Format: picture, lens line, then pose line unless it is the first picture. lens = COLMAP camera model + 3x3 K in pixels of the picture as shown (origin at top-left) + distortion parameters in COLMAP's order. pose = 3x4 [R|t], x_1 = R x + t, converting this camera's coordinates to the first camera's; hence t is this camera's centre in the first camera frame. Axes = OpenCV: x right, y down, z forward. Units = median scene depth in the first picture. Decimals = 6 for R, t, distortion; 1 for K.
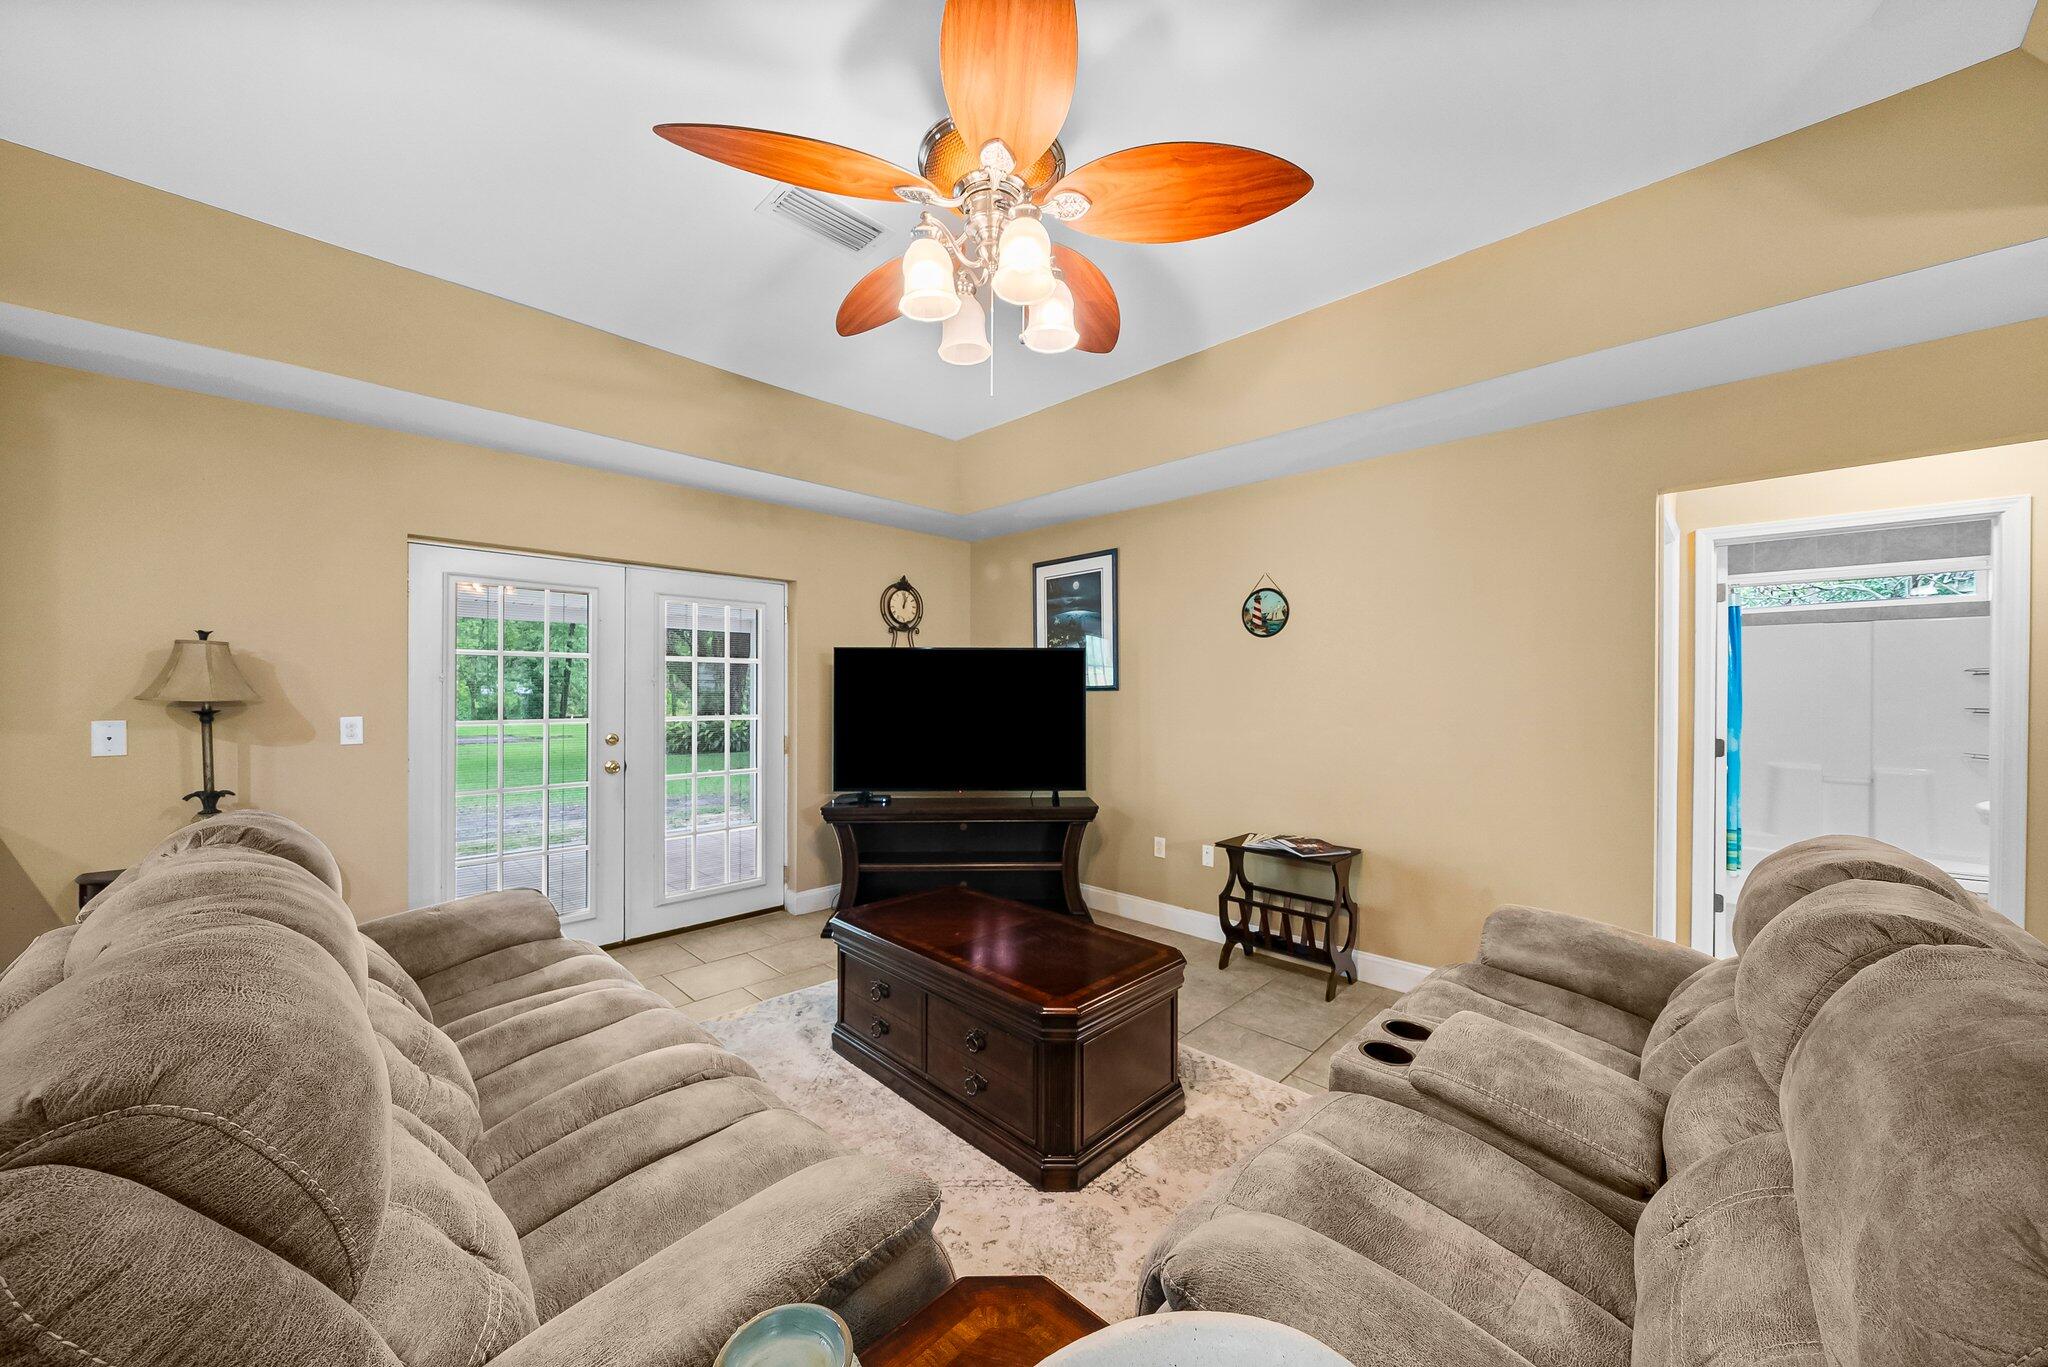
lens RADIAL K [[717.7, 0, 1017.4], [0, 717.7, 696.8], [0, 0, 1]] dist [0.001366, -0.000004]
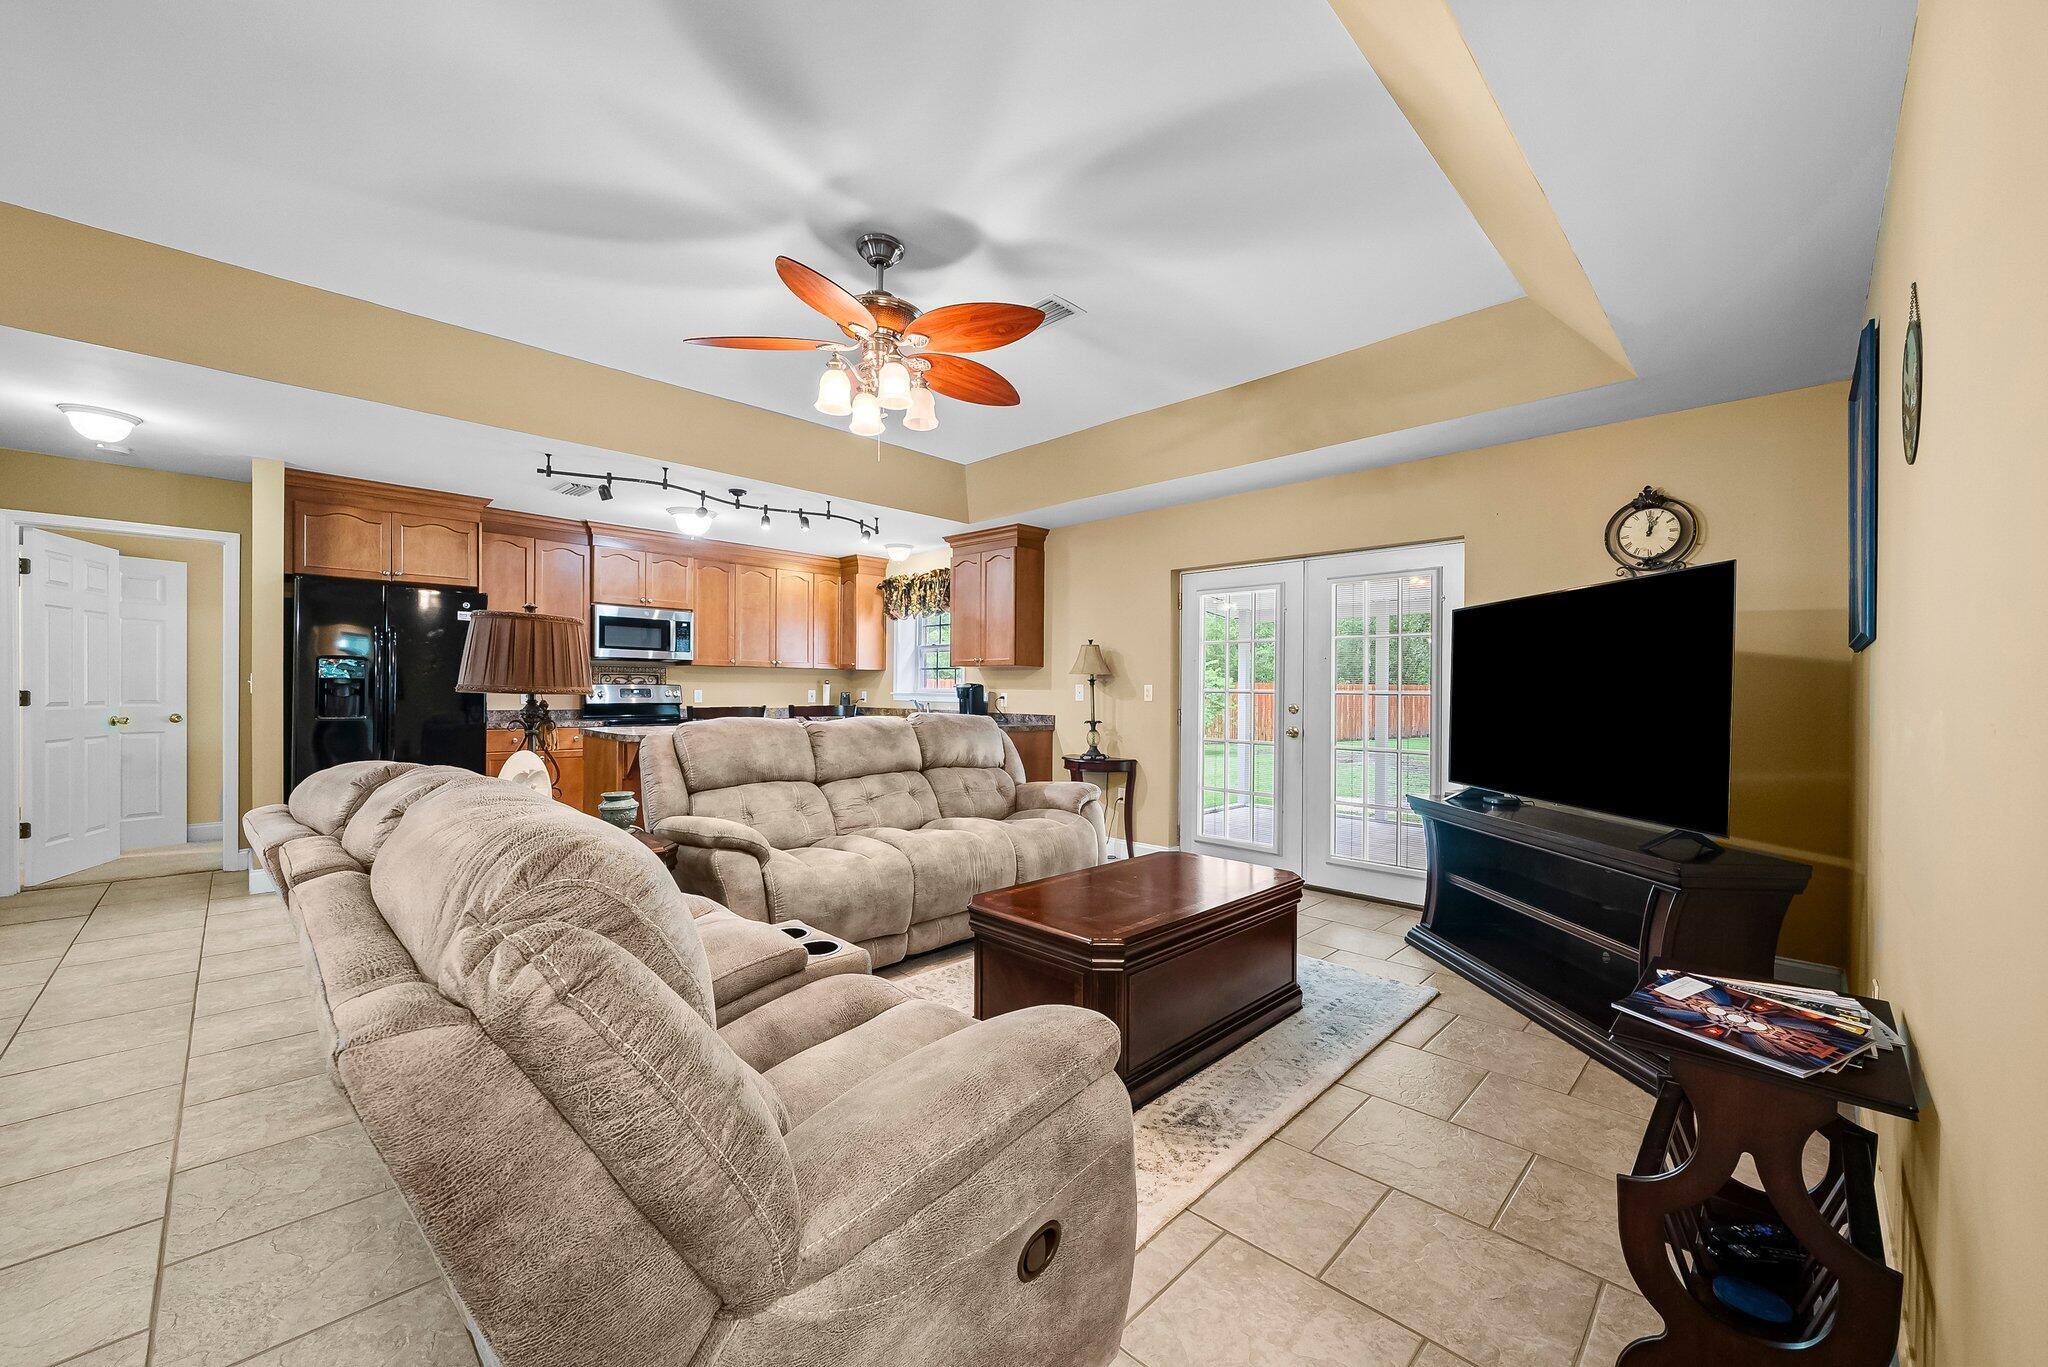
lens RADIAL K [[798.2, 0, 1035.6], [0, 798.2, 690.8], [0, 0, 1]] dist [-0.004702, 0.000993]
pose [[0.009483, -0.001282, -0.999954, 0.743423], [-0.016927, 0.999856, -0.001443, 0.038897], [0.999812, 0.016940, 0.009460, 0.565415]]
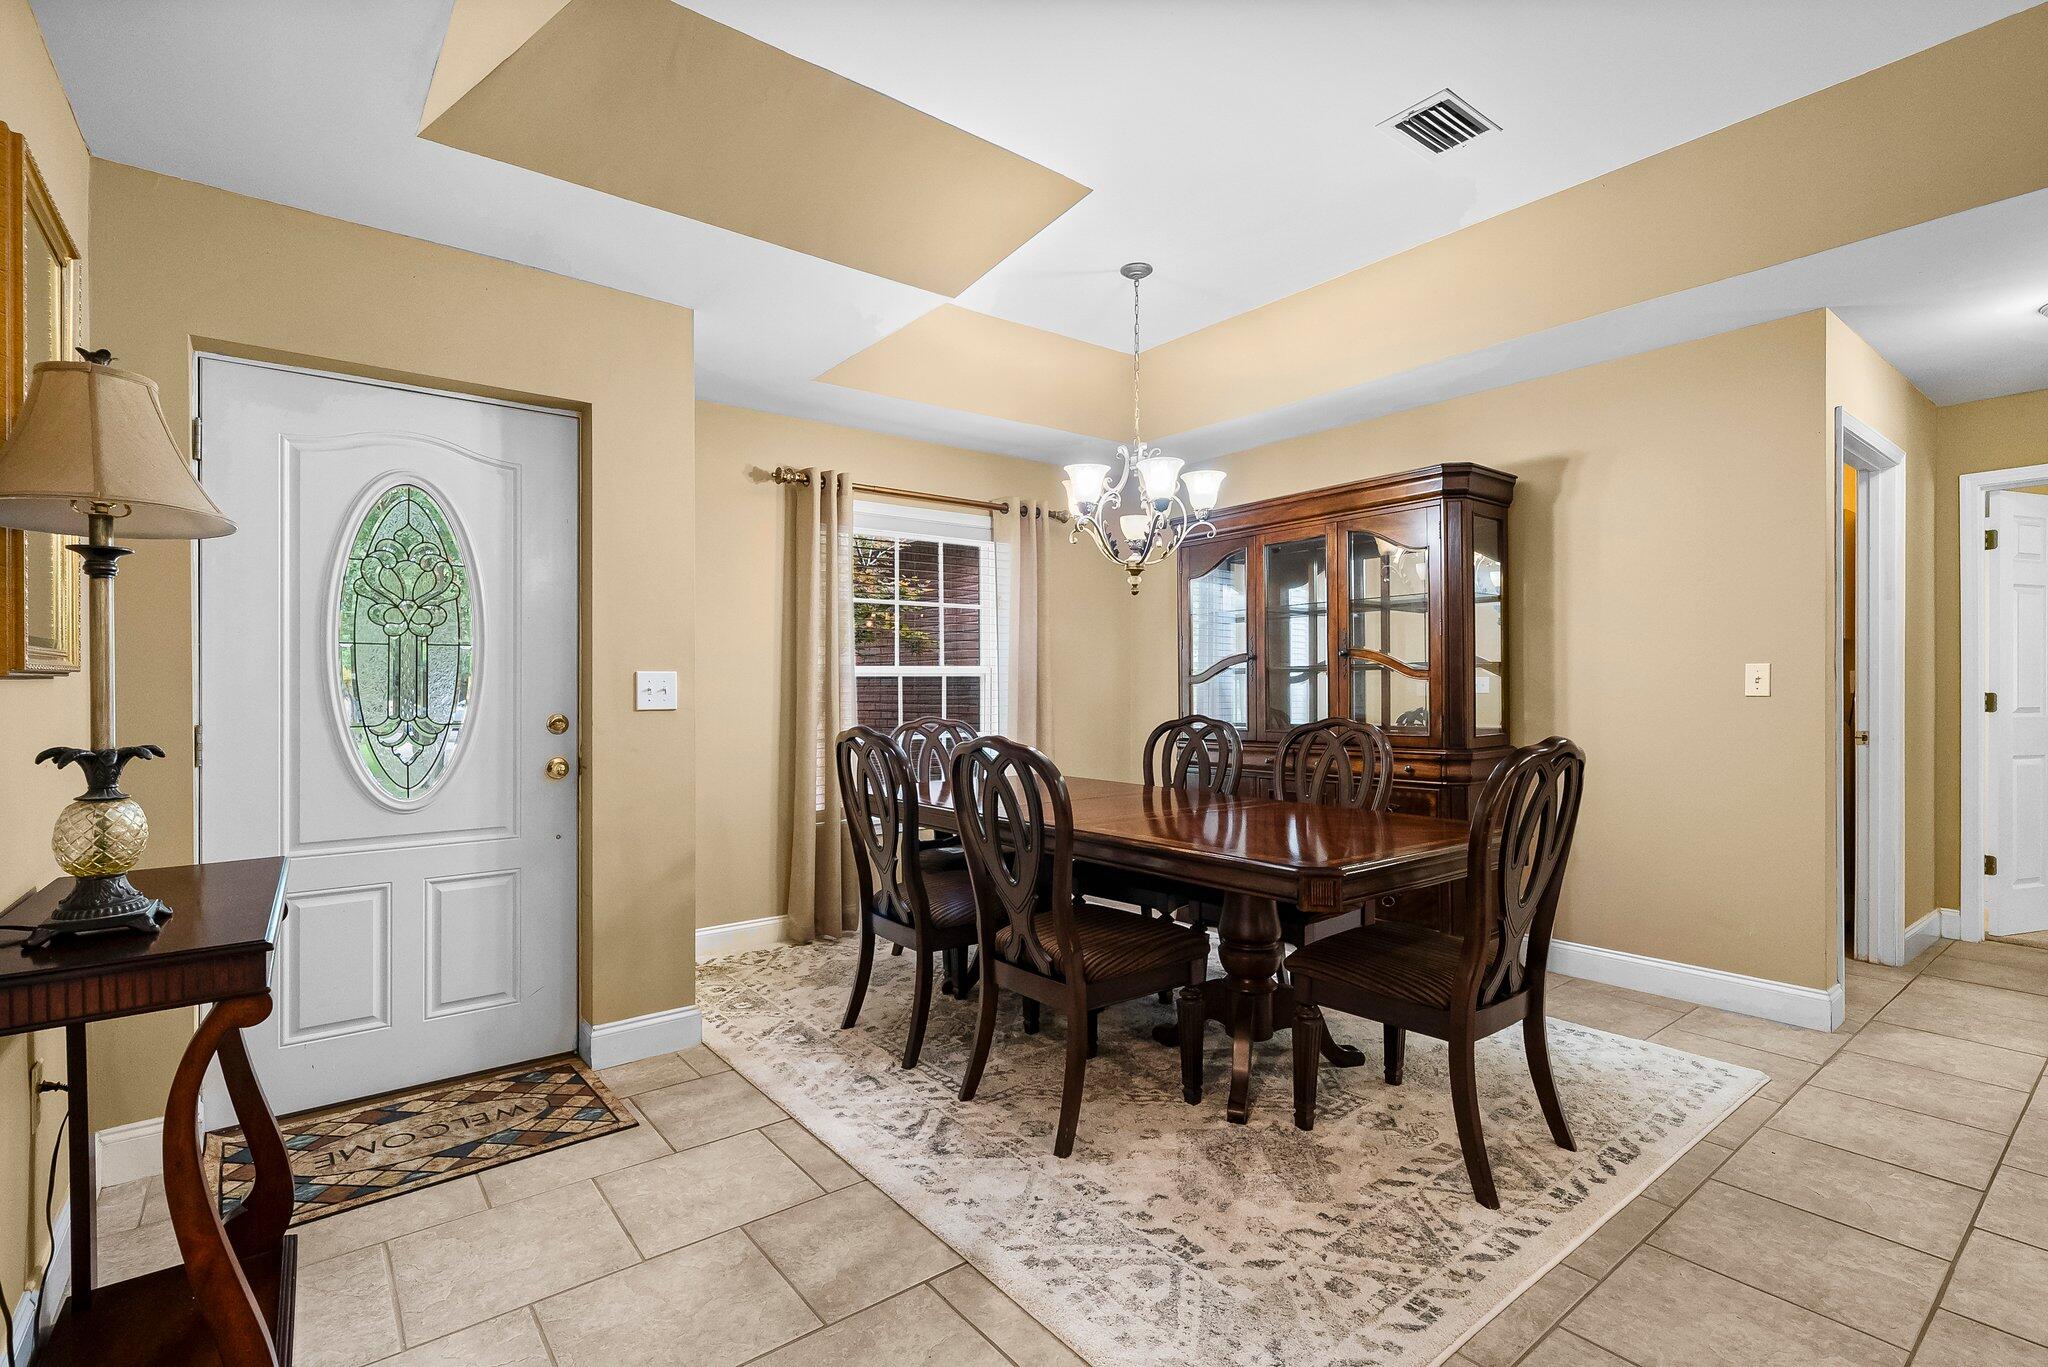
lens RADIAL K [[939.2, 0, 1047.1], [0, 939.2, 697.7], [0, 0, 1]] dist [0.010355, -0.000651]
pose [[-0.994247, -0.001055, 0.107108, 0.573859], [0.001139, 0.999791, 0.020421, 0.045573], [-0.107108, 0.020426, -0.994038, 0.354348]]
